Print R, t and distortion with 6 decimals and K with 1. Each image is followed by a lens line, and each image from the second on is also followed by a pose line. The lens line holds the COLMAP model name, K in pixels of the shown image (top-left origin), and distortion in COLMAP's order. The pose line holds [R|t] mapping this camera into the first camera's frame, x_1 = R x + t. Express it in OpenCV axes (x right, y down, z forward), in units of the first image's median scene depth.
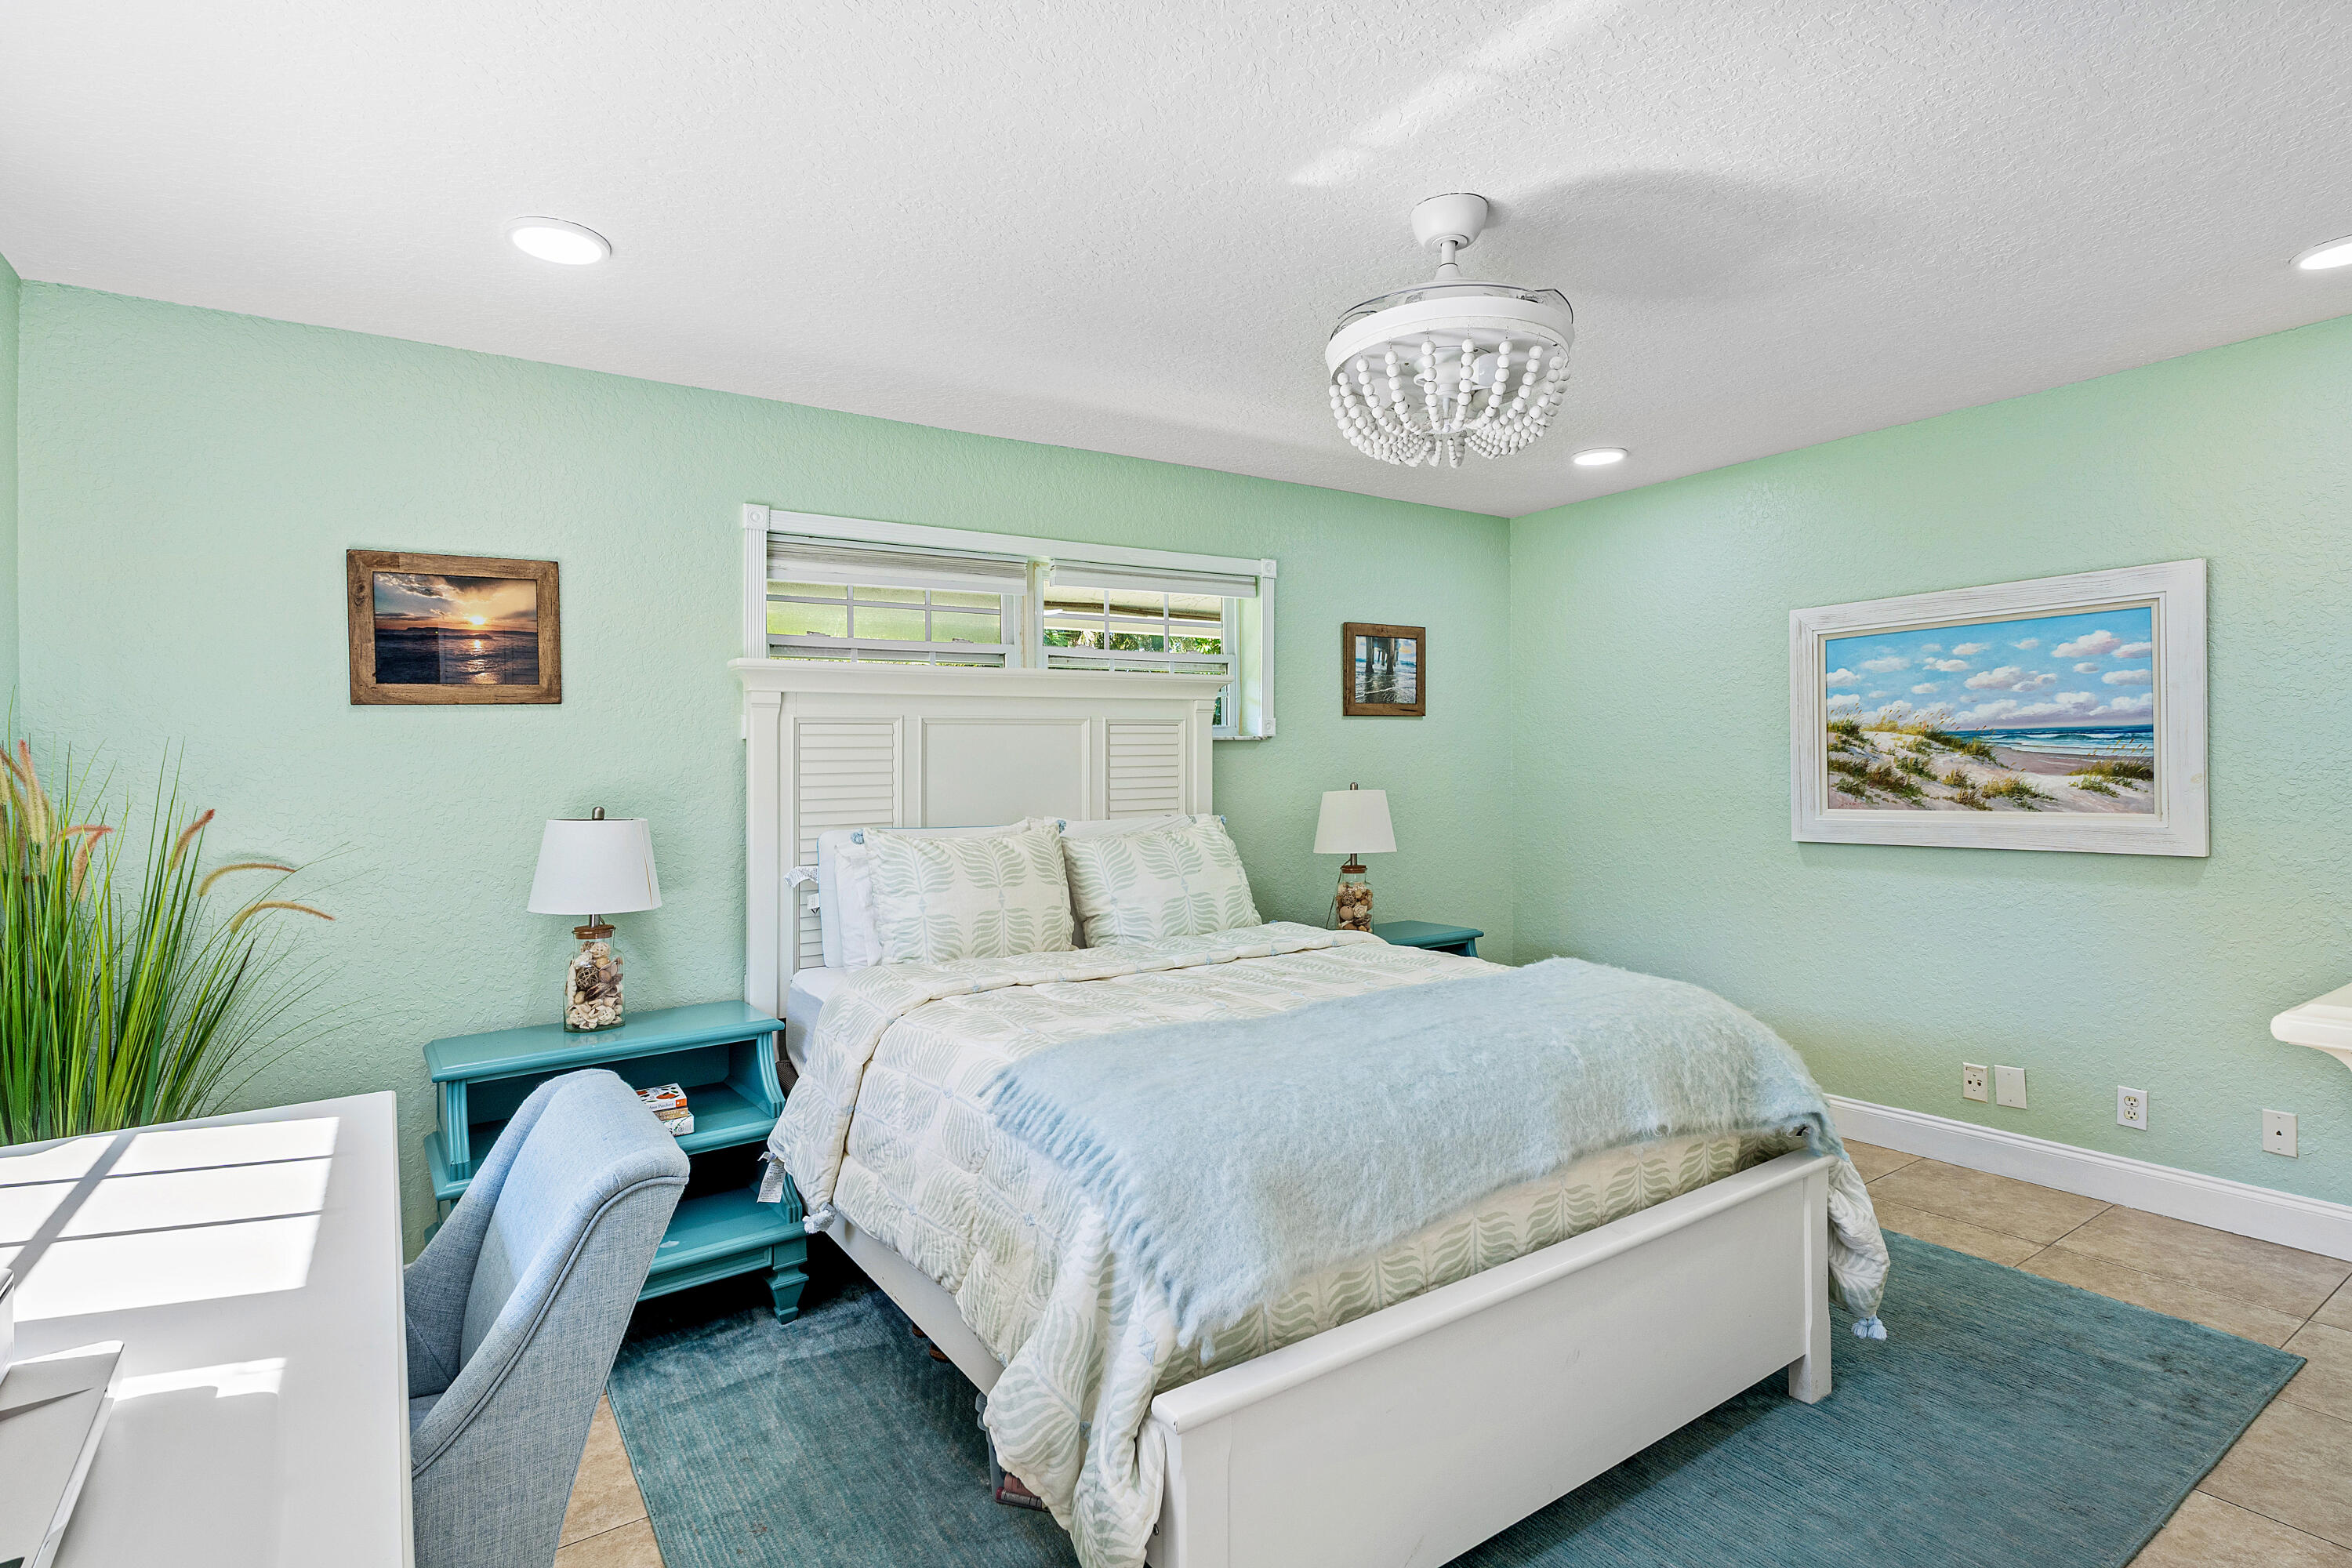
lens RADIAL K [[1144.9, 0, 1174.6], [0, 1144.9, 787.1], [0, 0, 1]] dist [-0.008598, -0.000895]
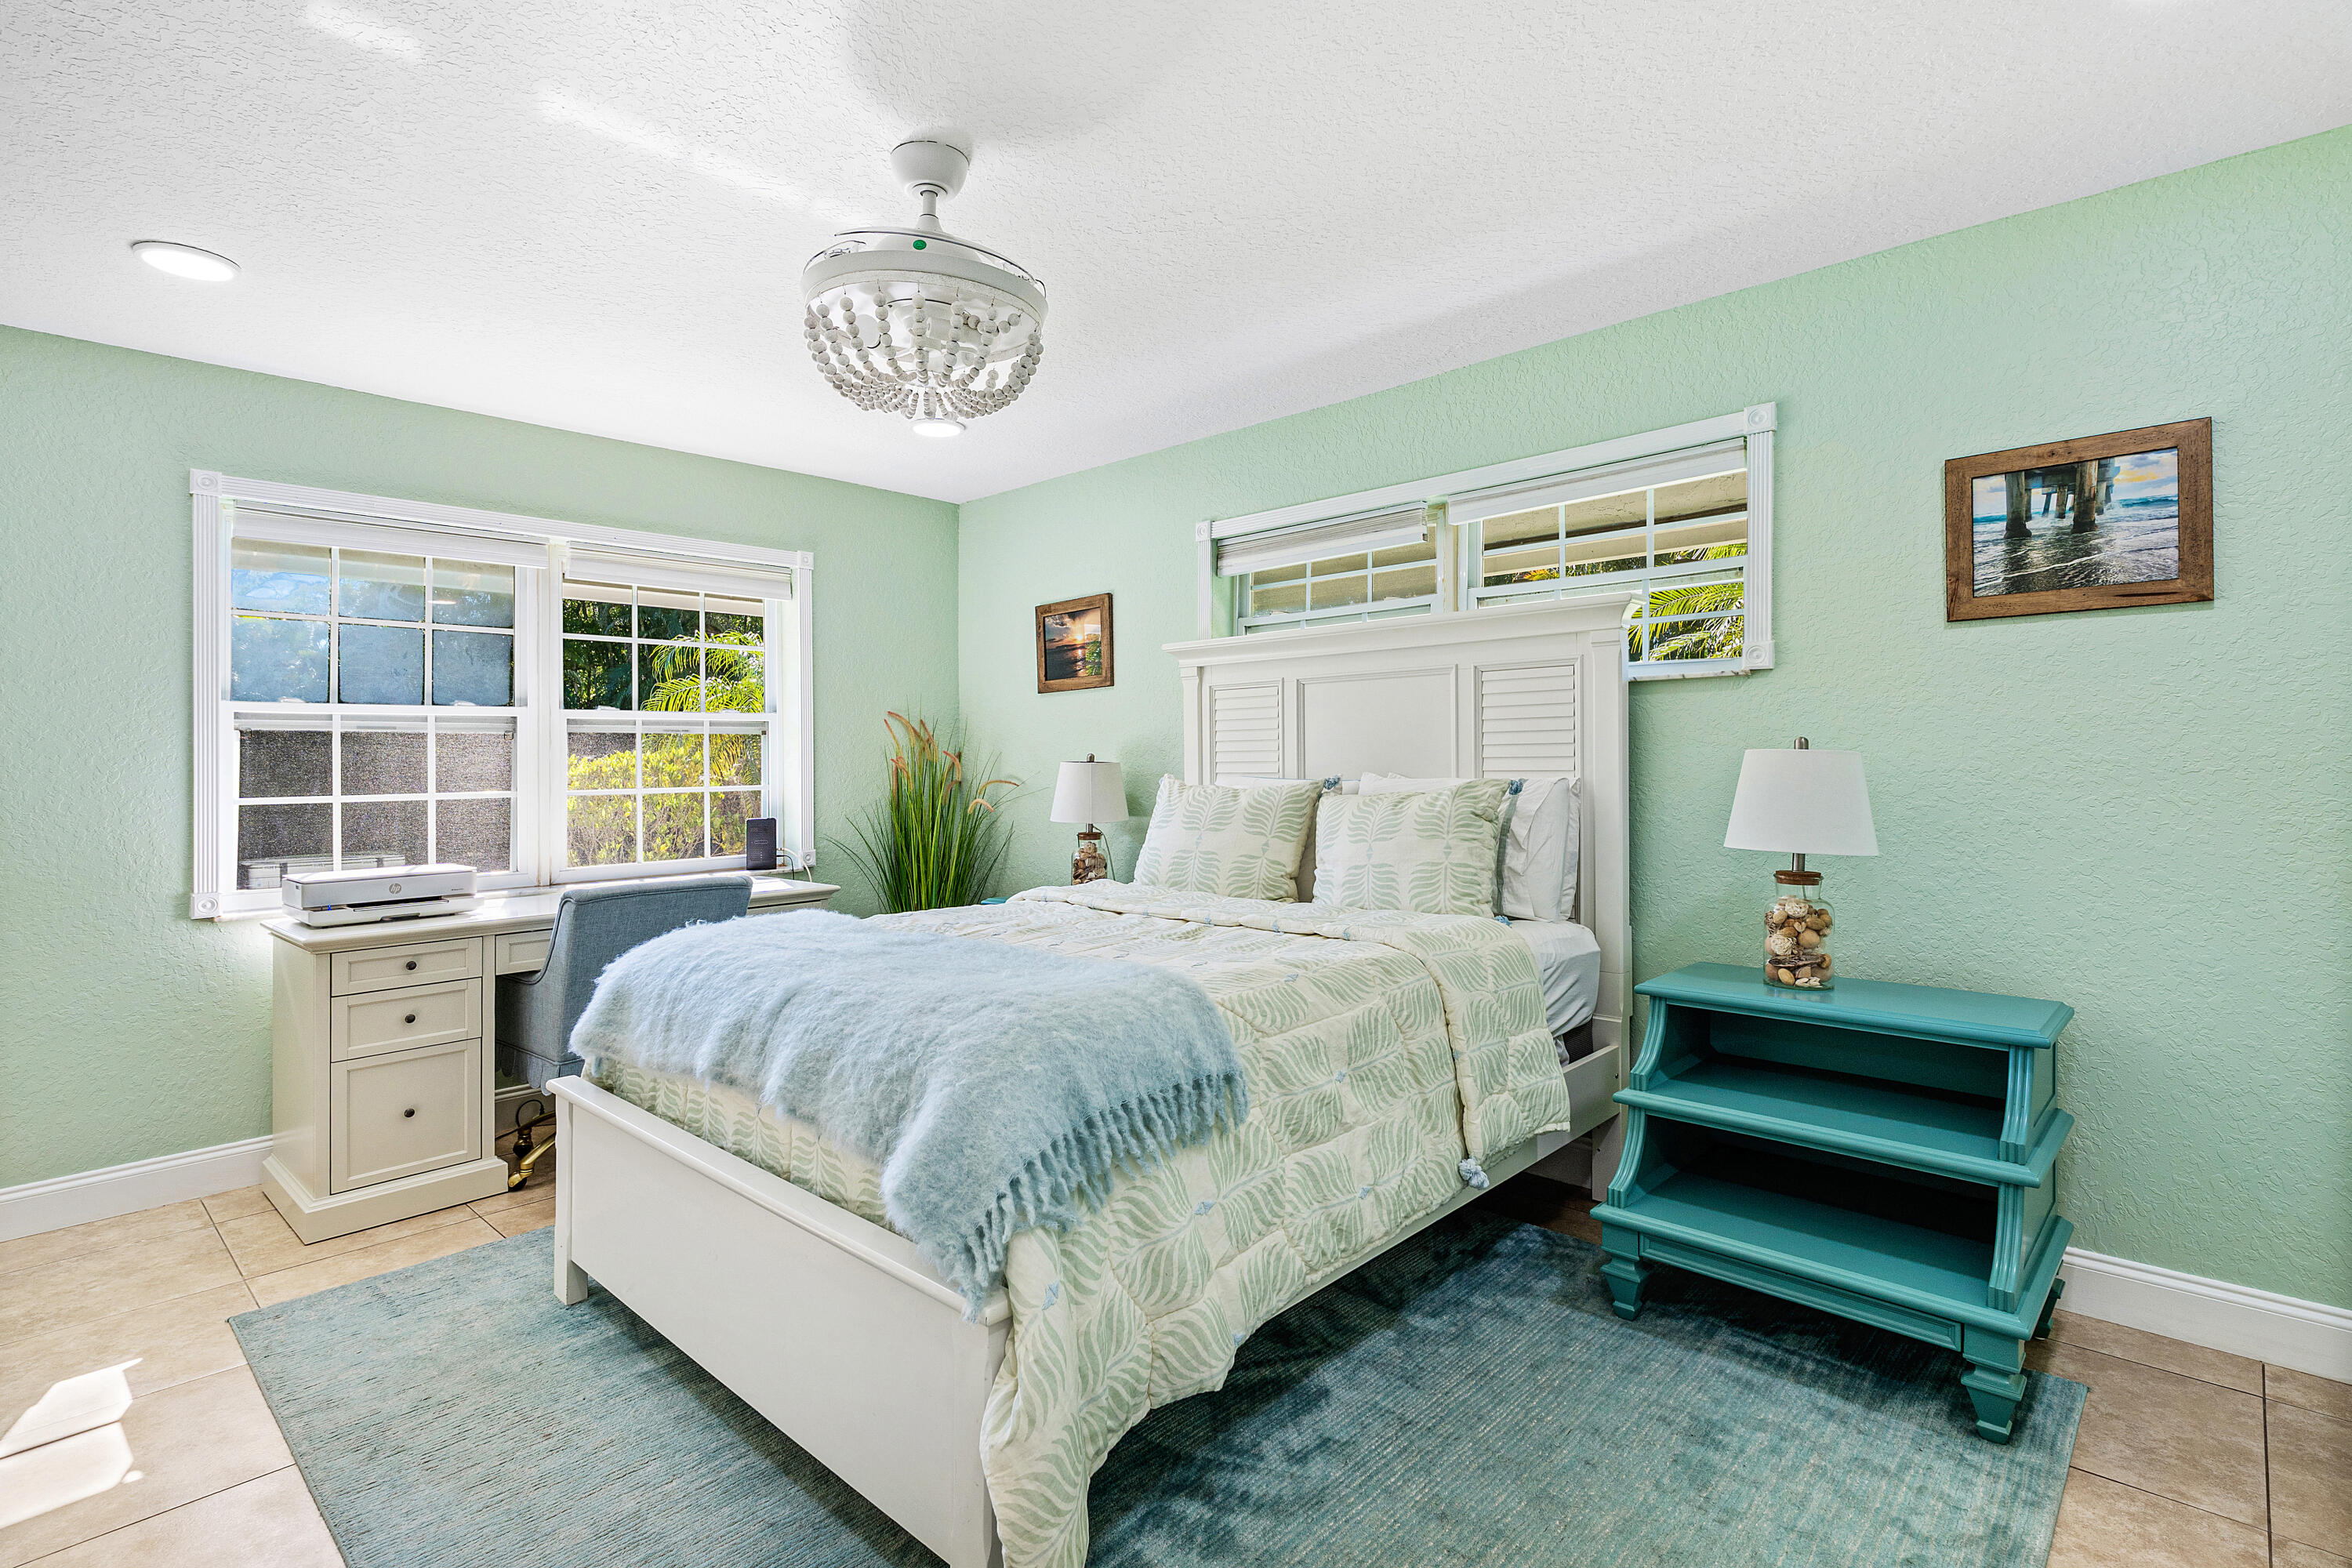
lens RADIAL K [[1144.9, 0, 1173.4], [0, 1144.9, 767.0], [0, 0, 1]] dist [-0.008598, -0.000895]
pose [[0.205942, 0.034680, -0.977950, 0.692785], [0.007251, 0.999290, 0.036964, -0.014091], [0.978537, -0.014703, 0.205544, 0.537148]]
